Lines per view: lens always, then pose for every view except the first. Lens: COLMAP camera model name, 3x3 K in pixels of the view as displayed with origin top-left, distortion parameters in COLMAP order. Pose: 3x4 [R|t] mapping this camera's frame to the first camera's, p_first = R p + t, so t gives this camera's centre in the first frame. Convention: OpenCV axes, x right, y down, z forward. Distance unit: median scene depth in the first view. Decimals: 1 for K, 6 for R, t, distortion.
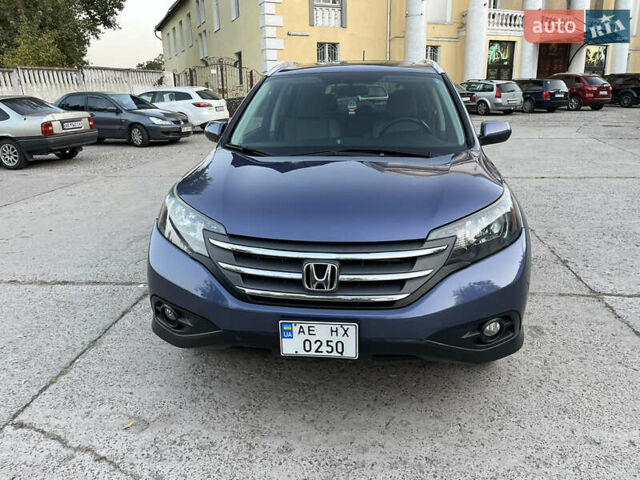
lens RADIAL K [[482.8, 0, 320.0], [0, 482.8, 240.0], [0, 0, 1]] dist [0.053774, -0.070412]
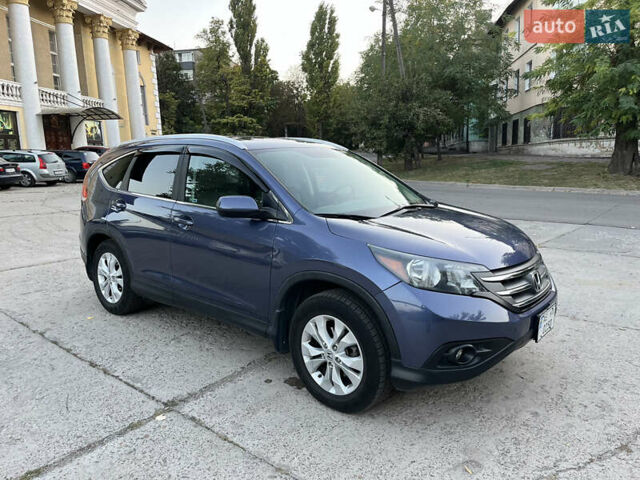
lens RADIAL K [[482.8, 0, 320.0], [0, 482.8, 240.0], [0, 0, 1]] dist [0.053774, -0.070412]
pose [[0.550971, -0.134791, 0.823567, -0.093020], [0.245991, 0.969254, -0.005935, -0.012109], [-0.797446, 0.205860, 0.567188, 0.037284]]
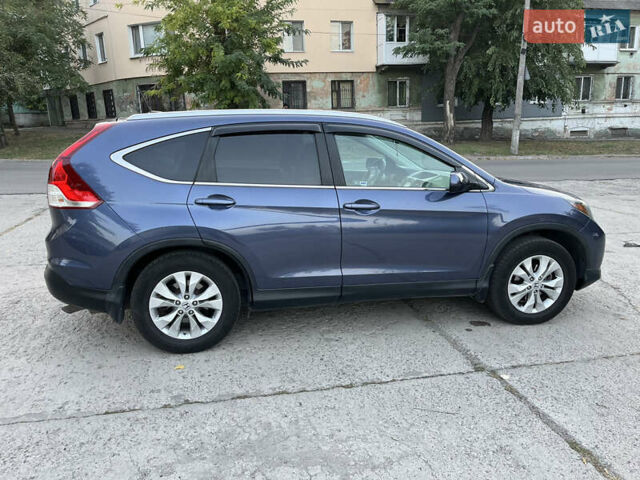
lens RADIAL K [[482.8, 0, 320.0], [0, 482.8, 240.0], [0, 0, 1]] dist [0.053774, -0.070412]
pose [[-0.326353, -0.200287, 0.923785, -0.111544], [0.283953, 0.911383, 0.297912, -0.051023], [-0.901590, 0.359536, -0.240560, 0.159555]]
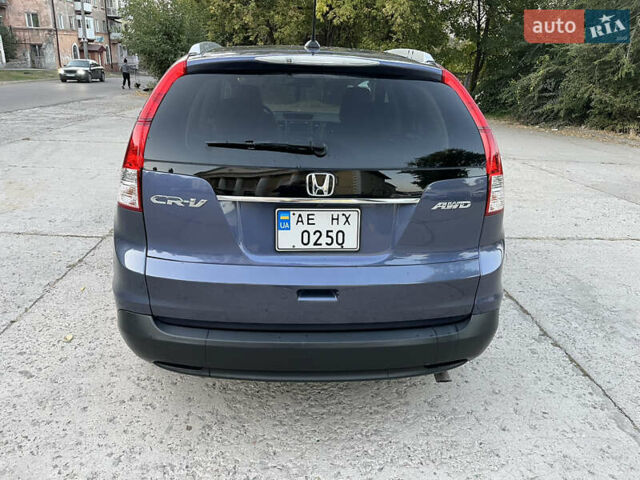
lens RADIAL K [[482.8, 0, 320.0], [0, 482.8, 240.0], [0, 0, 1]] dist [0.053774, -0.070412]
pose [[-0.984432, 0.055091, -0.166907, 0.022969], [-0.054333, 0.807713, 0.587067, -0.072696], [0.167156, 0.586996, -0.792146, 0.224780]]
